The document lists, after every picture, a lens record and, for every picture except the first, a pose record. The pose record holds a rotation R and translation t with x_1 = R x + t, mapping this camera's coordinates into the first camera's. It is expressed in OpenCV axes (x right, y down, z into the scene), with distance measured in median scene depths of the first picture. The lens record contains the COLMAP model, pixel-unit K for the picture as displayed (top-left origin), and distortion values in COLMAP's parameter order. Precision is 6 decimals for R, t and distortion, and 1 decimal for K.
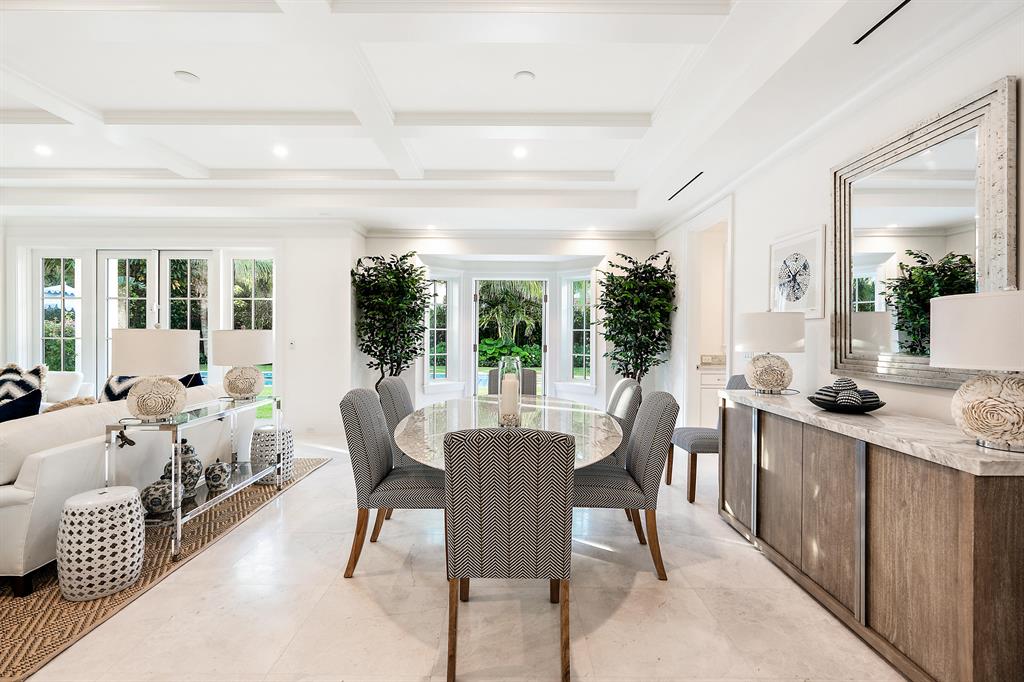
lens RADIAL K [[459.2, 0, 508.8], [0, 459.2, 332.8], [0, 0, 1]] dist [-0.011639, -0.001101]
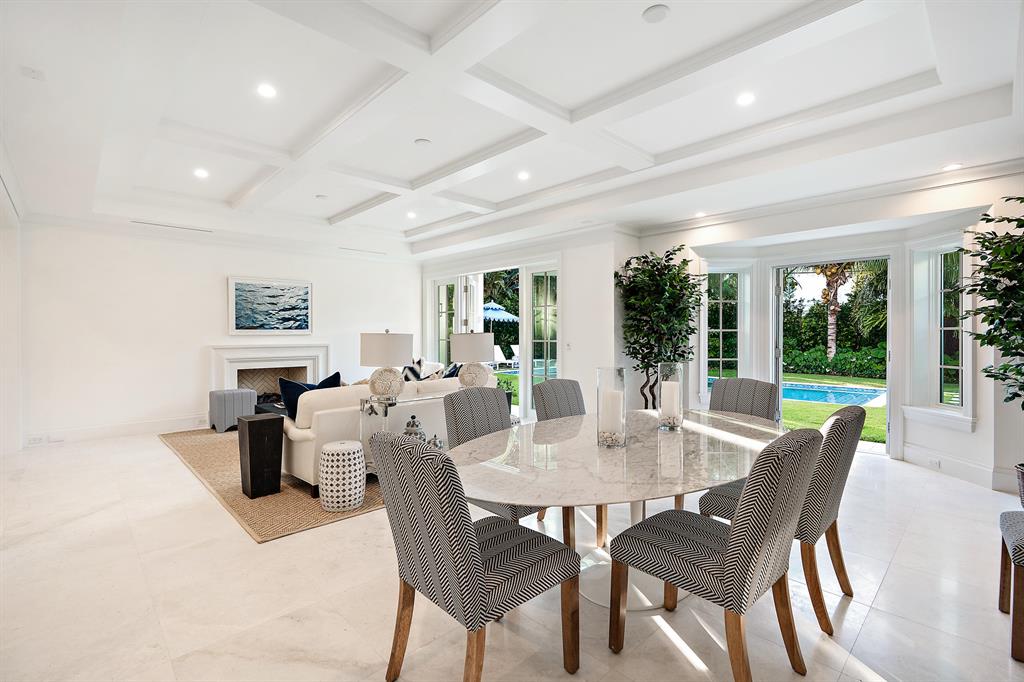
lens RADIAL K [[459.2, 0, 512.9], [0, 459.2, 334.7], [0, 0, 1]] dist [-0.011639, -0.001101]
pose [[0.692399, -0.006913, -0.721482, 0.221068], [0.006418, 0.999974, -0.003422, 0.001430], [0.721487, -0.002261, 0.692425, 0.134412]]
